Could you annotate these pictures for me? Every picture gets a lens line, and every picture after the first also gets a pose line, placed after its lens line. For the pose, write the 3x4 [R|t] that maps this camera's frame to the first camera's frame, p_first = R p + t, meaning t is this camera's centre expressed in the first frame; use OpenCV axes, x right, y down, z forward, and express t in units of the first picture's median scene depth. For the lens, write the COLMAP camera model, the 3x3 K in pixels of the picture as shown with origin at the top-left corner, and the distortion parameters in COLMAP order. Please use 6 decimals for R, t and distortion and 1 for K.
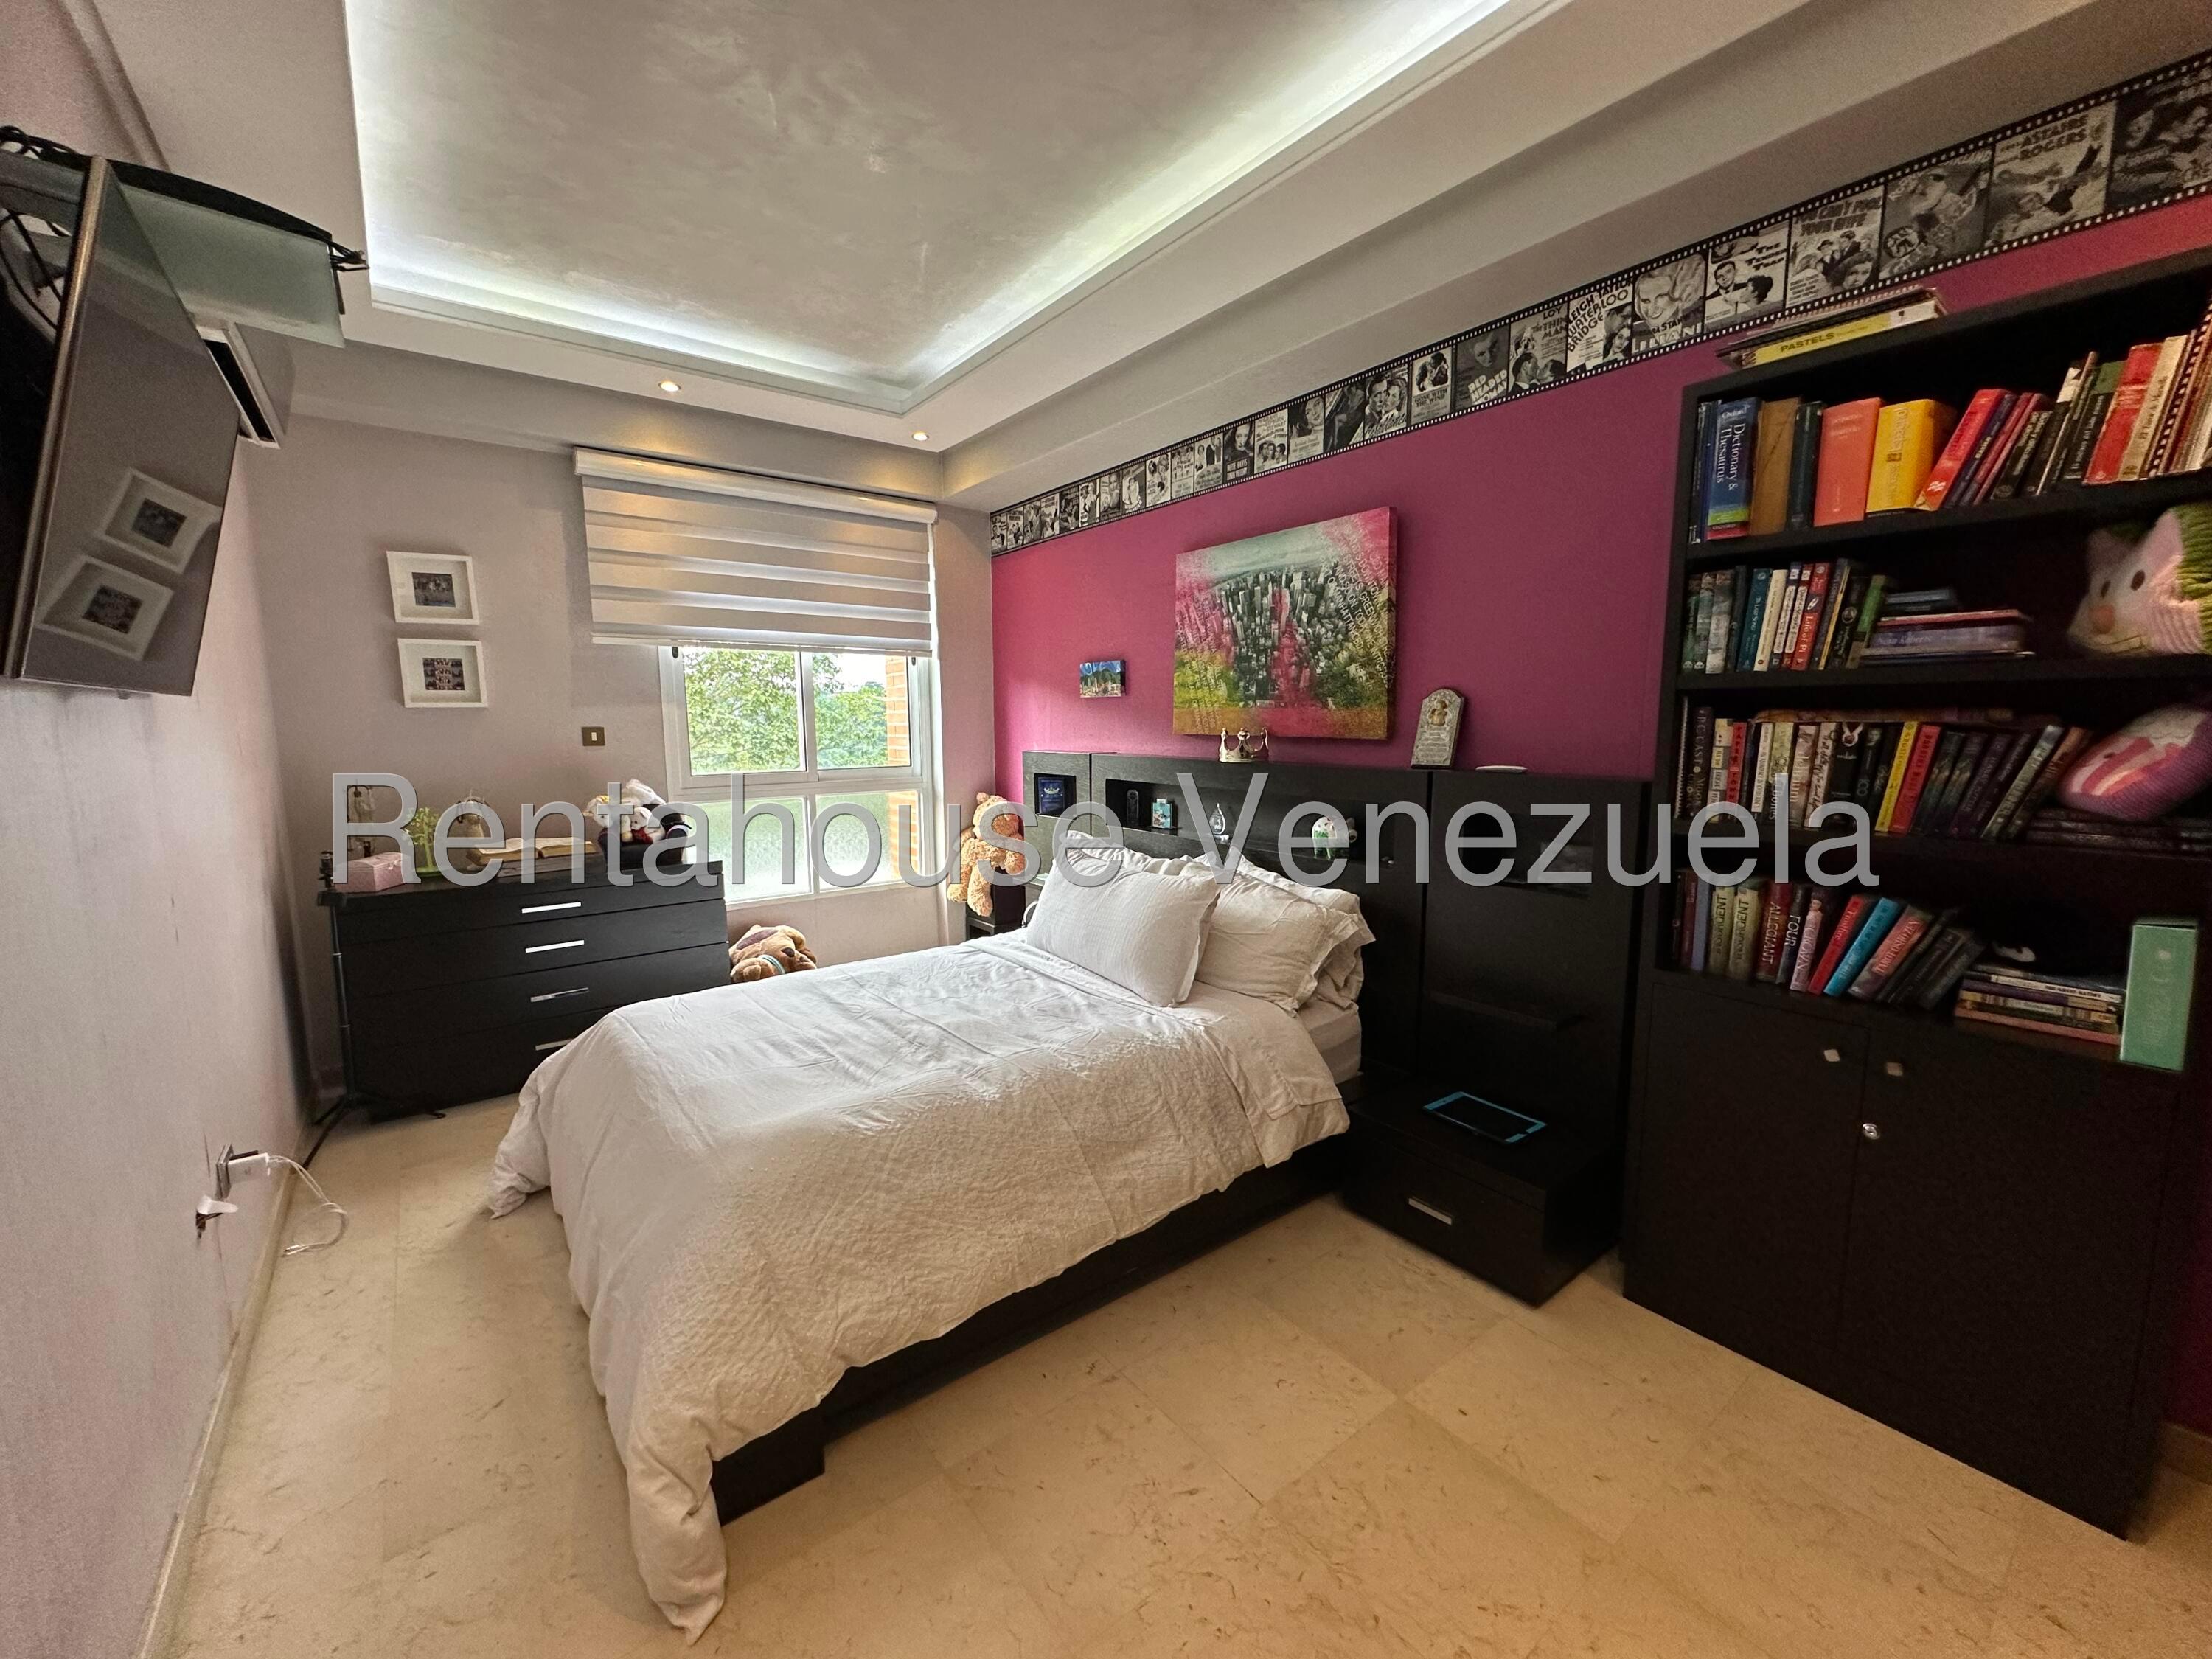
lens RADIAL K [[892.4, 0, 1113.8], [0, 892.4, 833.2], [0, 0, 1]] dist [-0.000461, 0.000050]
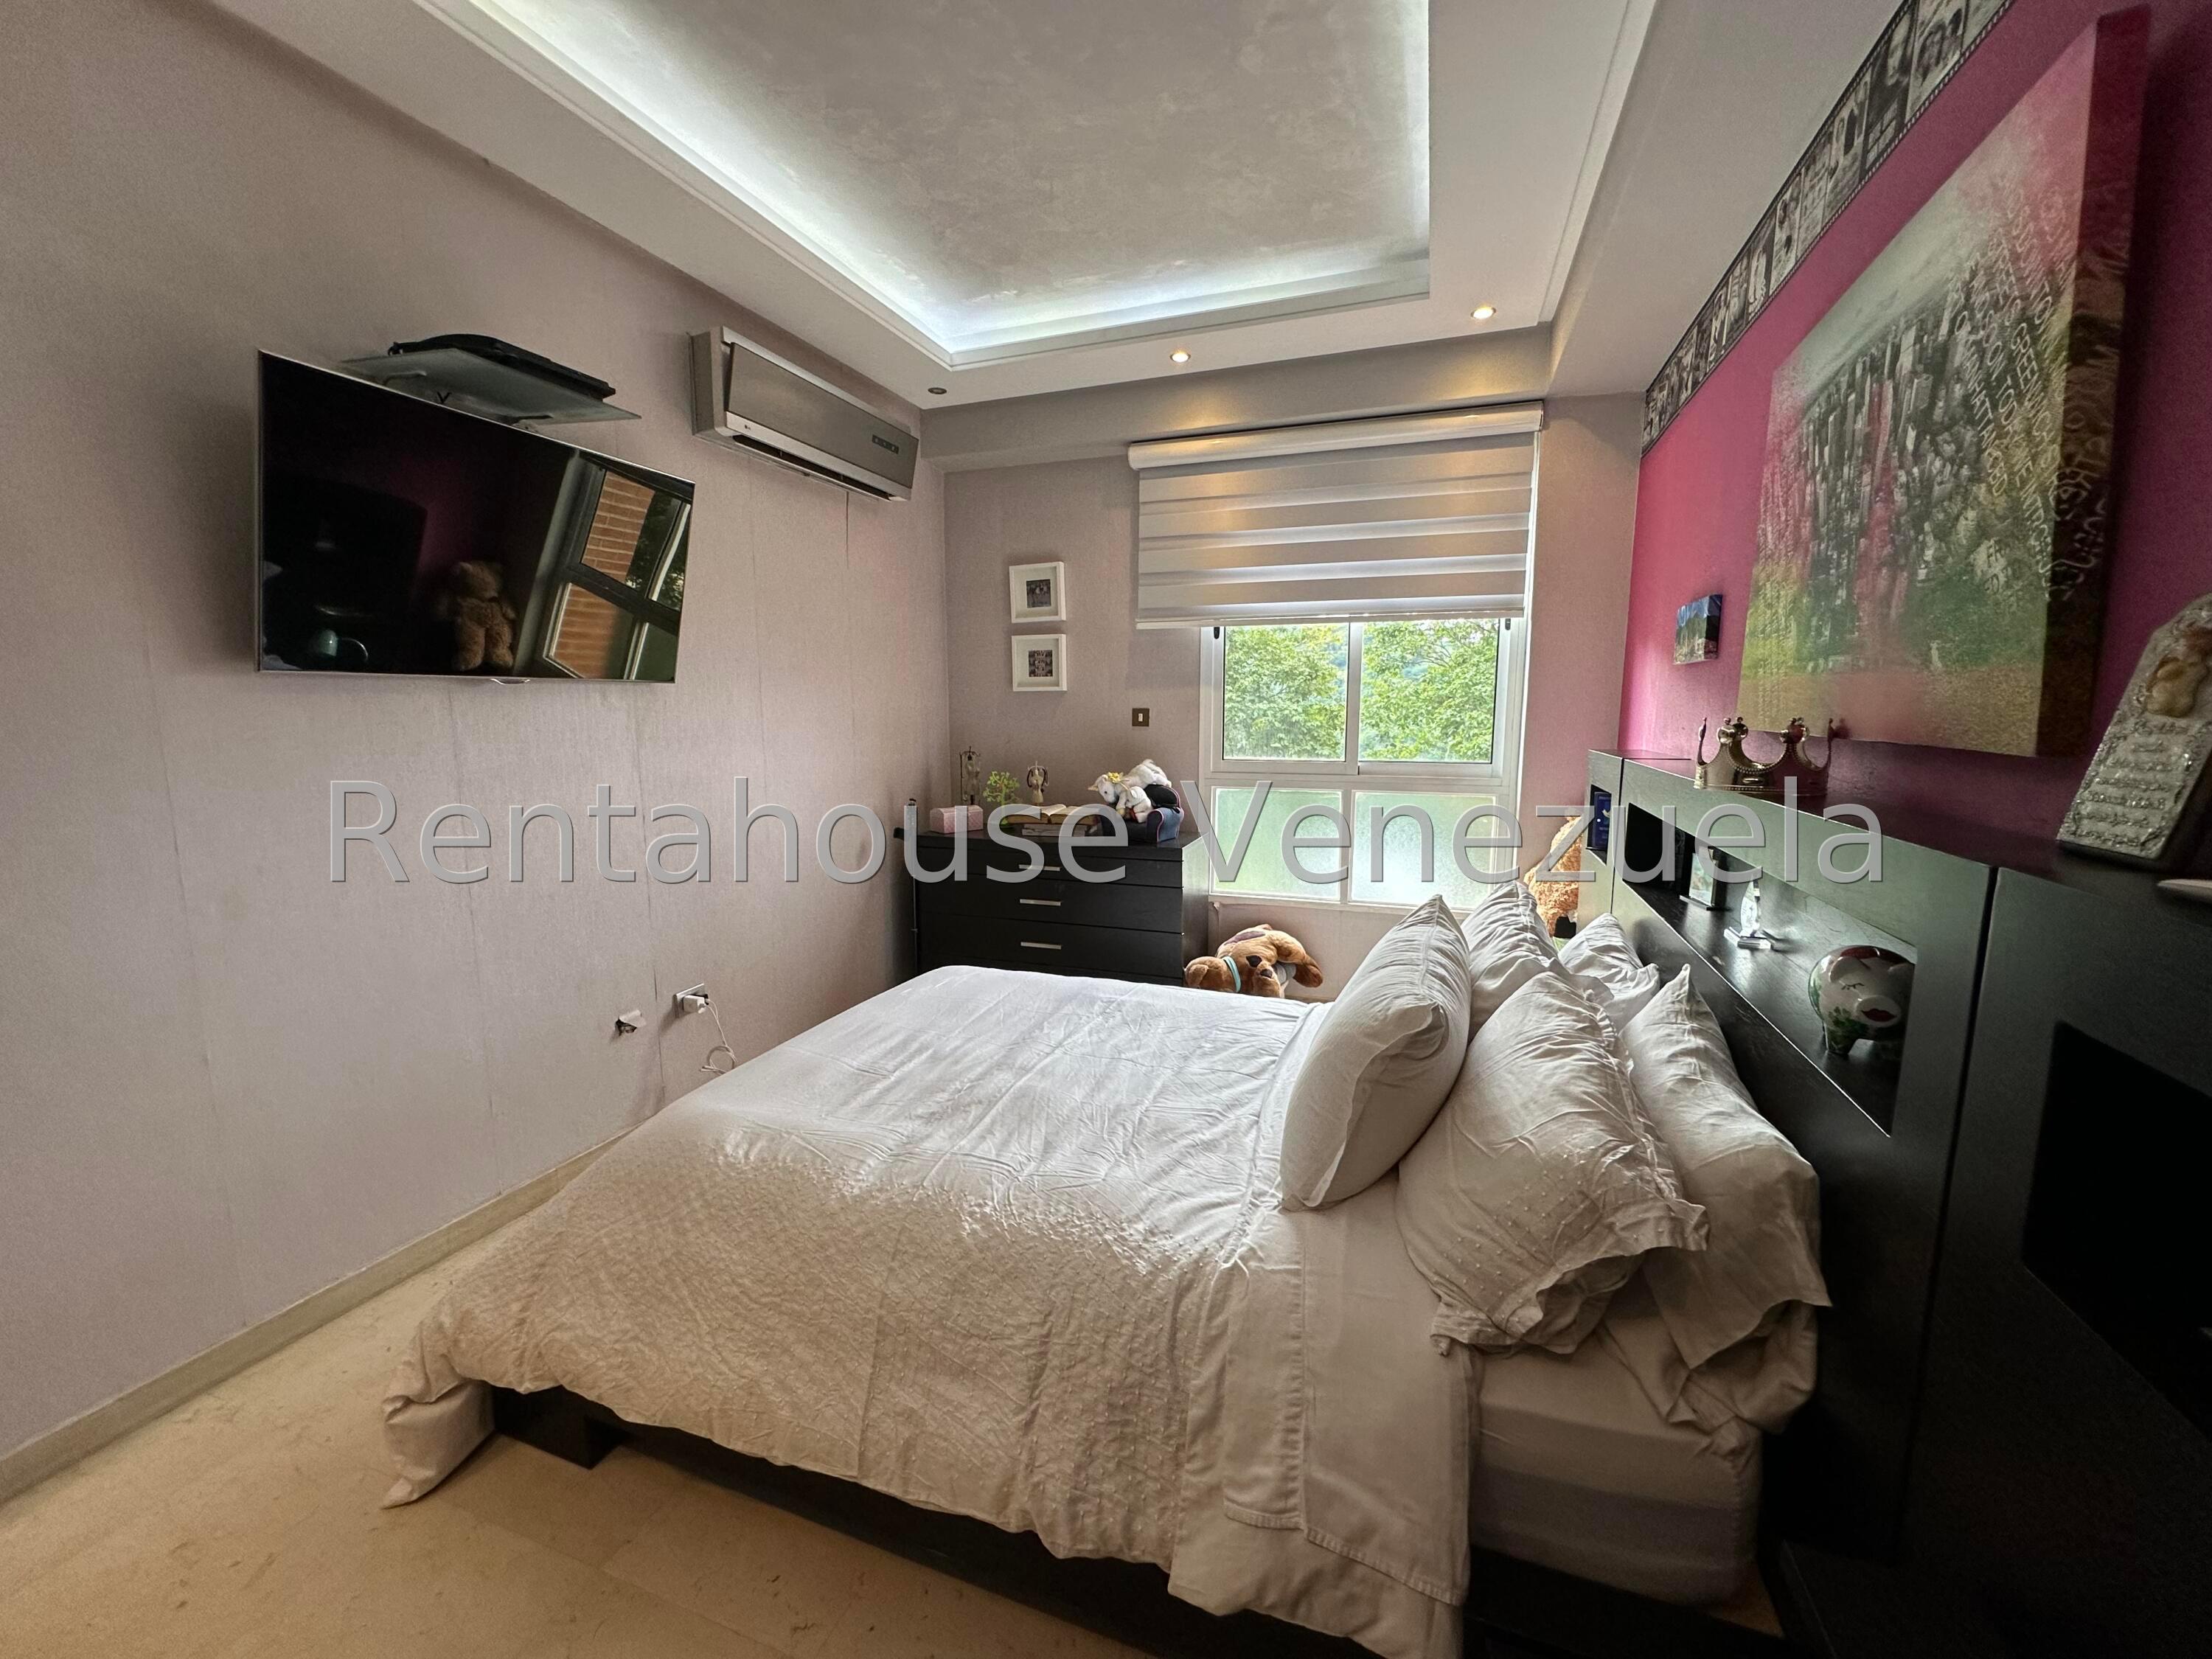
lens RADIAL K [[892.4, 0, 1113.8], [0, 892.4, 833.2], [0, 0, 1]] dist [-0.000461, 0.000050]
pose [[0.525407, 0.124264, -0.841728, 0.366748], [-0.110979, 0.990835, 0.077003, -0.057734], [0.843582, 0.052956, 0.534383, 0.477096]]
